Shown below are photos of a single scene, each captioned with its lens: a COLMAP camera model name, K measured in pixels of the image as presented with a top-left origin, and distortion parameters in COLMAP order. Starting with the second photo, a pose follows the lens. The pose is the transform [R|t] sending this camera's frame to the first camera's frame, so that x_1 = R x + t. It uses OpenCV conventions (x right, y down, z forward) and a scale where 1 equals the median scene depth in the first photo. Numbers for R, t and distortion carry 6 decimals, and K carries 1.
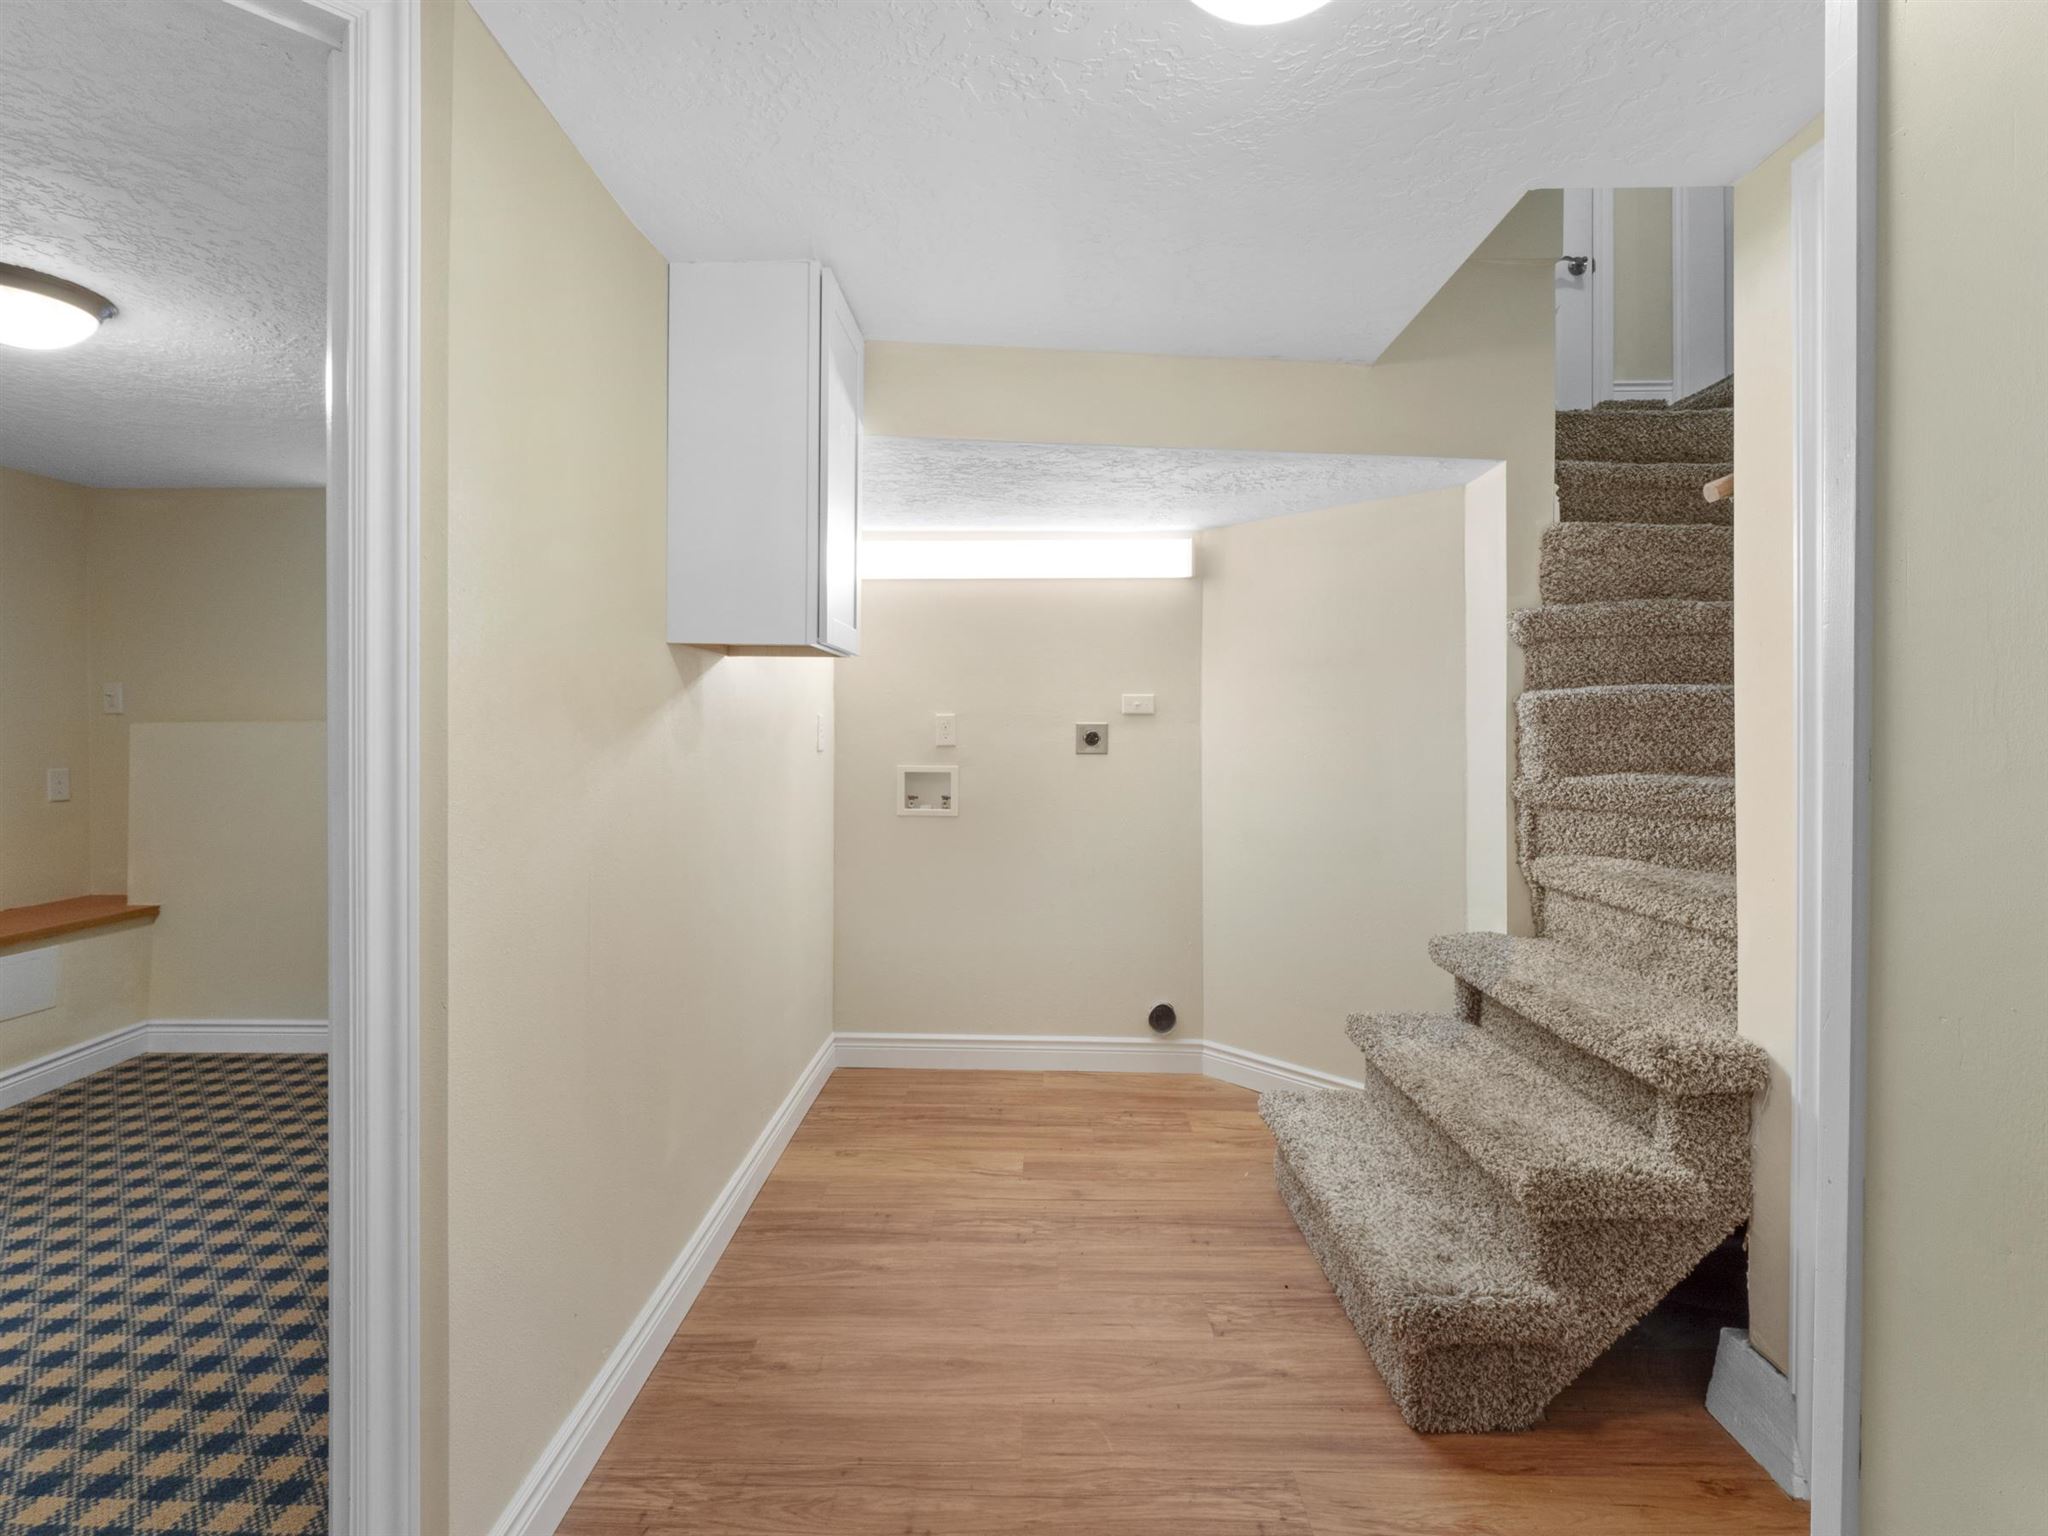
lens RADIAL K [[1000.7, 0, 1012.6], [0, 1000.7, 752.3], [0, 0, 1]] dist [-0.001332, -0.001776]
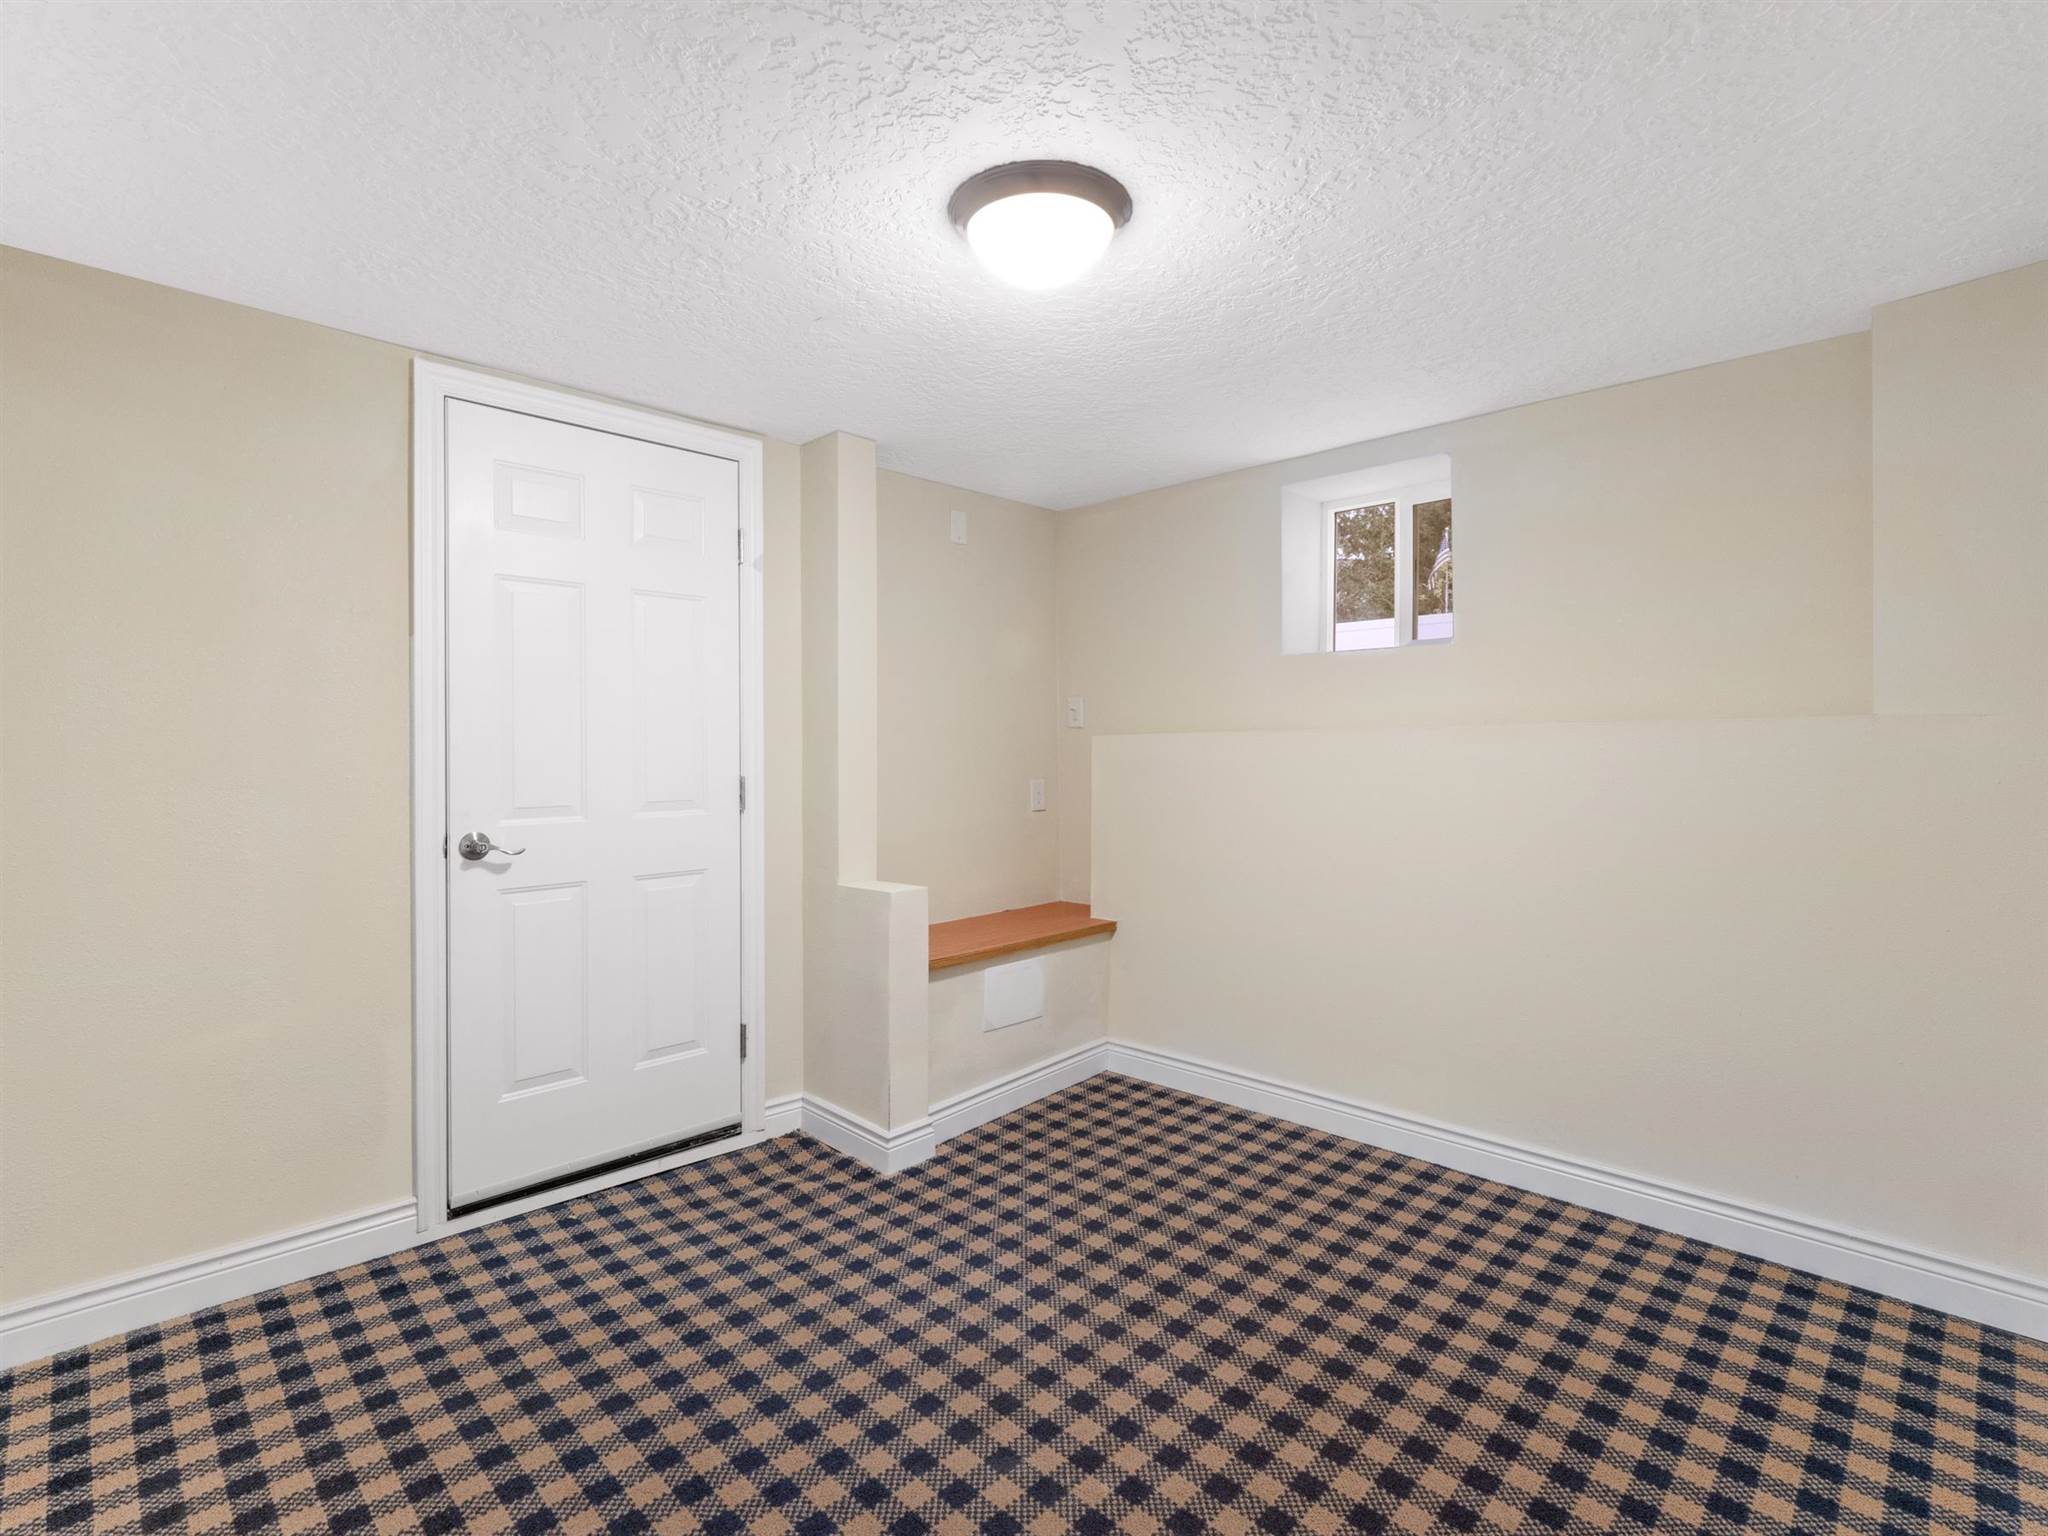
lens RADIAL K [[1000.7, 0, 1019.4], [0, 1000.7, 764.9], [0, 0, 1]] dist [-0.001332, -0.001776]
pose [[0.731427, 0.001732, -0.681917, -0.258685], [-0.004985, 0.999984, -0.002807, 0.004116], [0.681901, 0.005452, 0.731424, 0.220364]]
